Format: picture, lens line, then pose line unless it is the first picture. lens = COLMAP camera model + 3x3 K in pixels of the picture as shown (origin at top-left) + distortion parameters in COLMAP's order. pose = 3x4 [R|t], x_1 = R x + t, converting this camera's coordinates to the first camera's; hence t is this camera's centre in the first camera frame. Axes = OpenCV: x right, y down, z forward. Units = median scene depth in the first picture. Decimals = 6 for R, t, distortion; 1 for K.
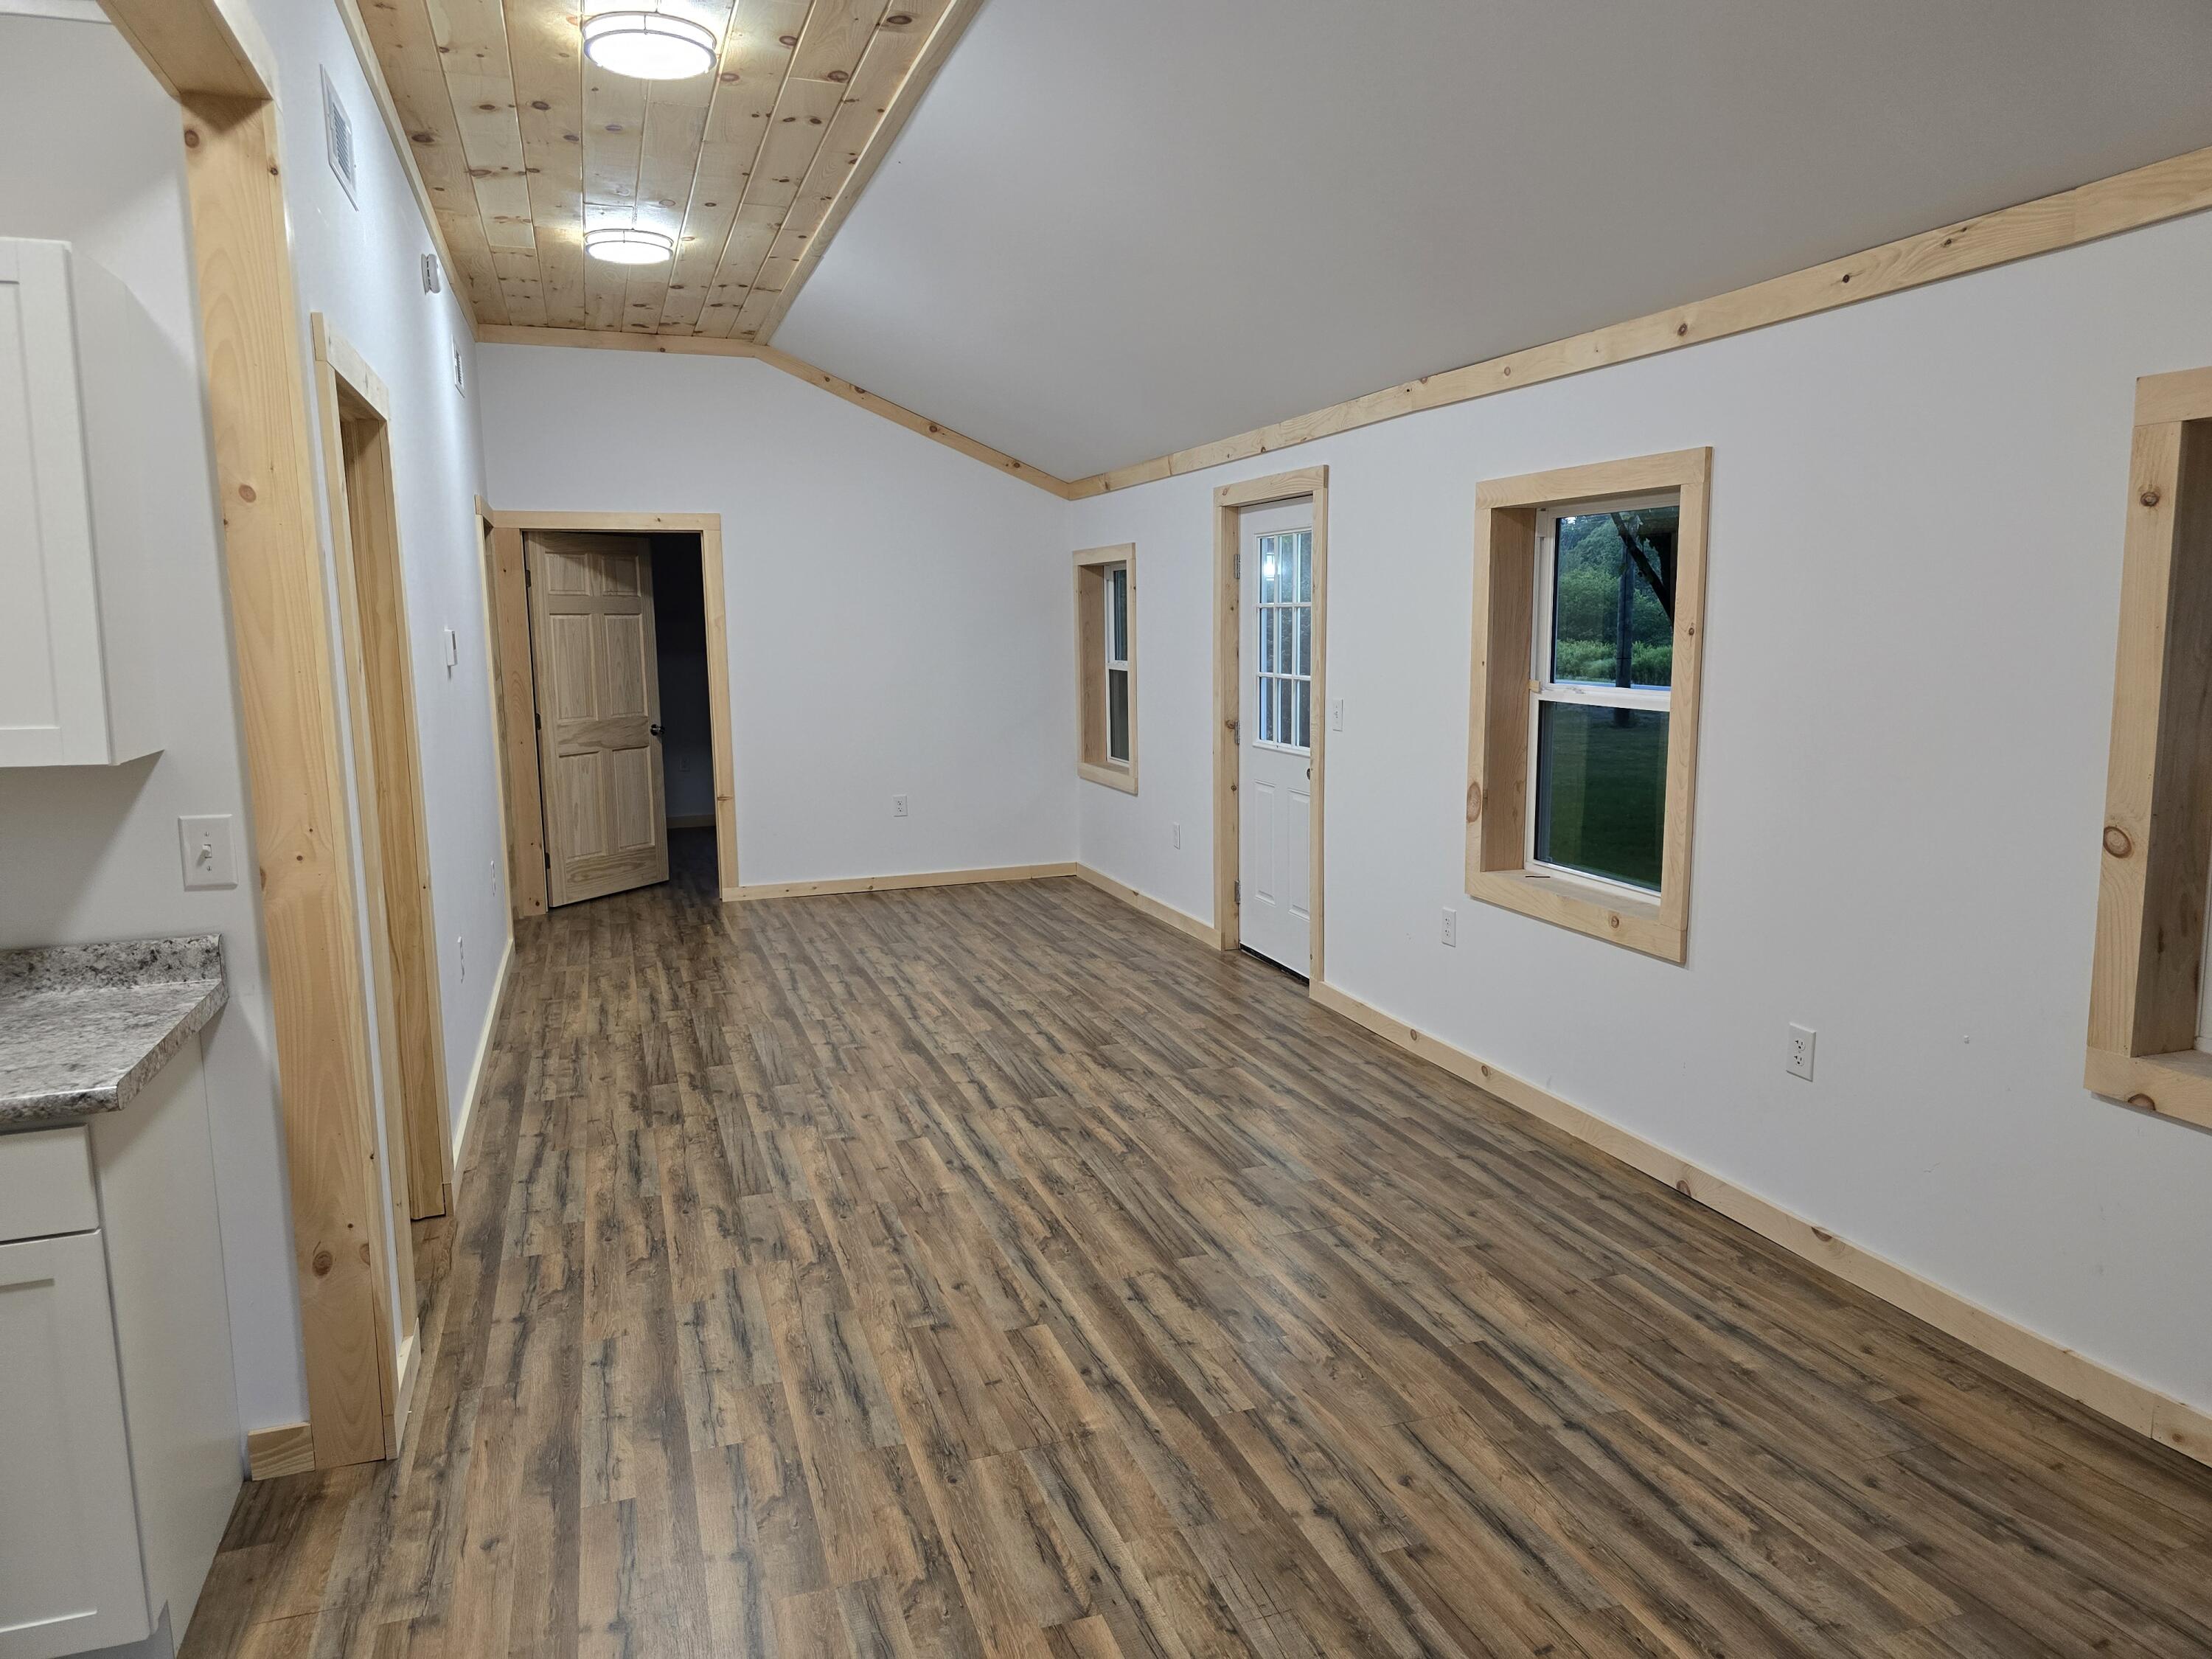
lens RADIAL K [[1479.5, 0, 1125.9], [0, 1479.5, 820.1], [0, 0, 1]] dist [0.064805, -0.063875]
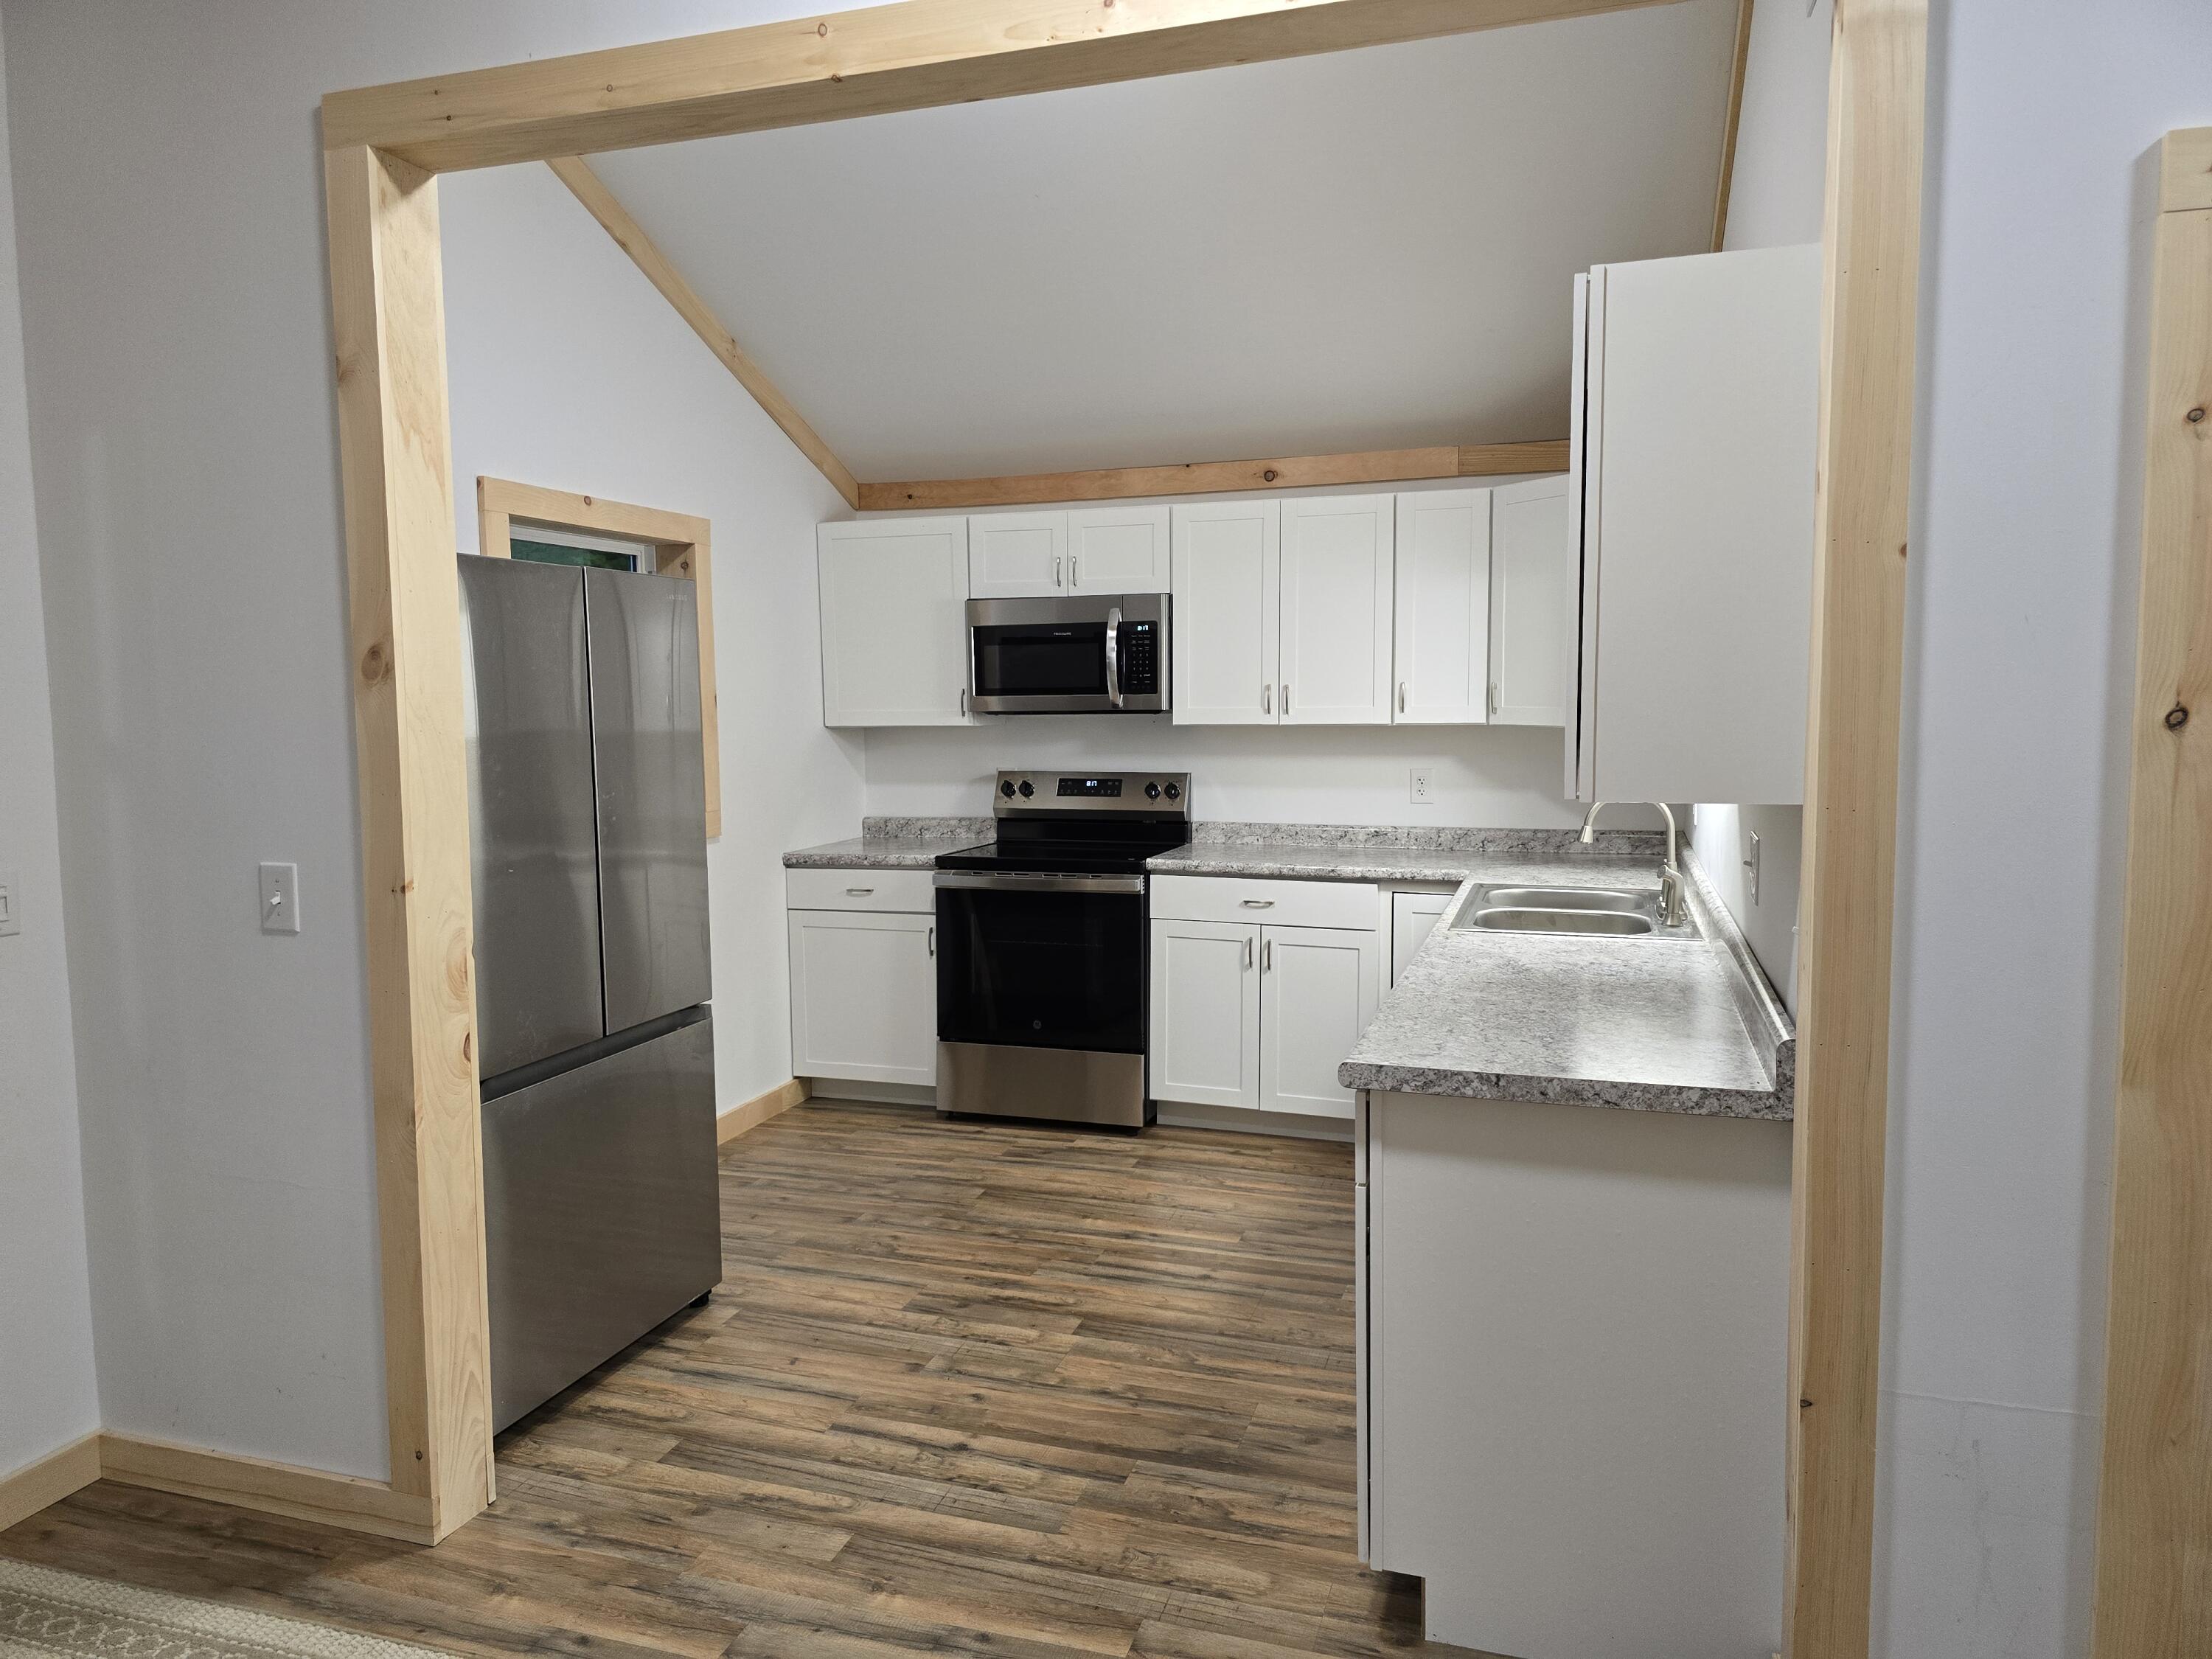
lens RADIAL K [[1479.5, 0, 1100.4], [0, 1479.5, 822.6], [0, 0, 1]] dist [0.064805, -0.063875]
pose [[-0.614871, 0.093181, -0.783104, 0.153388], [-0.088237, 0.978631, 0.185728, -0.097545], [0.783676, 0.183297, -0.593510, 0.741471]]
